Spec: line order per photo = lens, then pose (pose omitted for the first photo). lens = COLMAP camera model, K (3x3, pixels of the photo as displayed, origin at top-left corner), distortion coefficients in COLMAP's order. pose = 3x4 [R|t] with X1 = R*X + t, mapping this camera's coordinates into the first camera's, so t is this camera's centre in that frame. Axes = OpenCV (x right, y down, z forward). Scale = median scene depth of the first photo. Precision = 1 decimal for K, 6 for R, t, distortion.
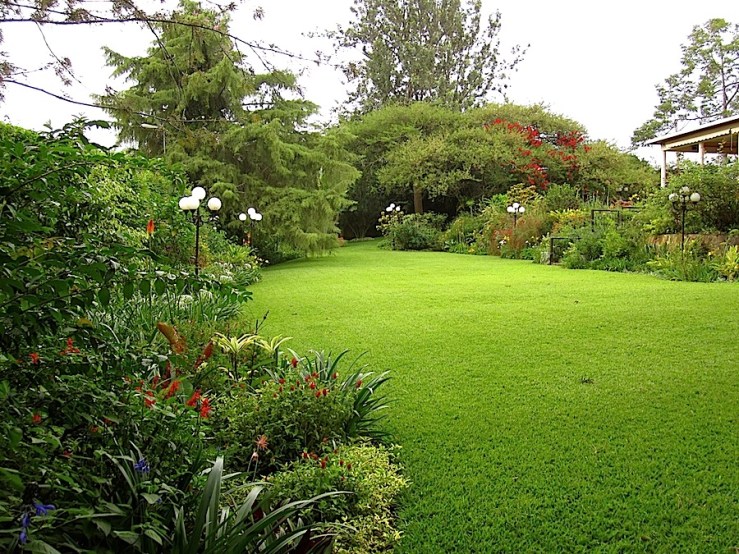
lens RADIAL K [[599.8, 0, 369.5], [0, 599.8, 277.0], [0, 0, 1]] dist [-0.033383, -0.003470]
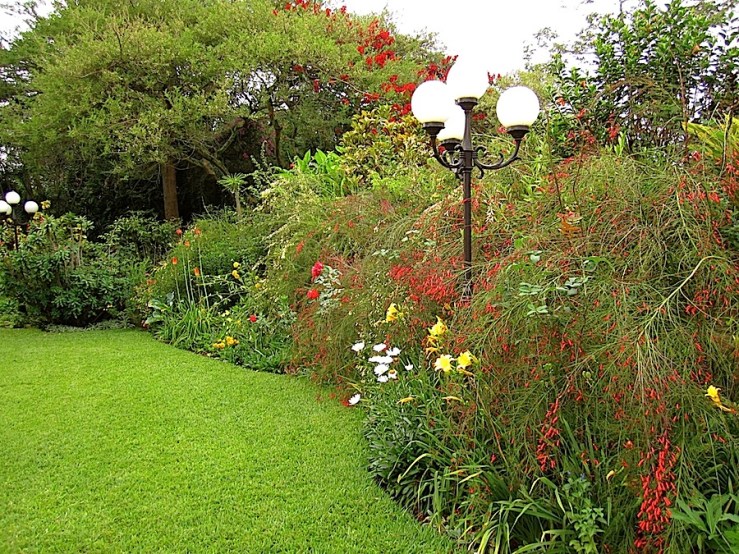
lens RADIAL K [[599.8, 0, 369.5], [0, 599.8, 277.0], [0, 0, 1]] dist [-0.033383, -0.003470]
pose [[0.949960, -0.040184, 0.309777, 0.134011], [0.053961, 0.997893, -0.036031, -0.052579], [-0.307676, 0.050944, 0.950126, 0.654023]]
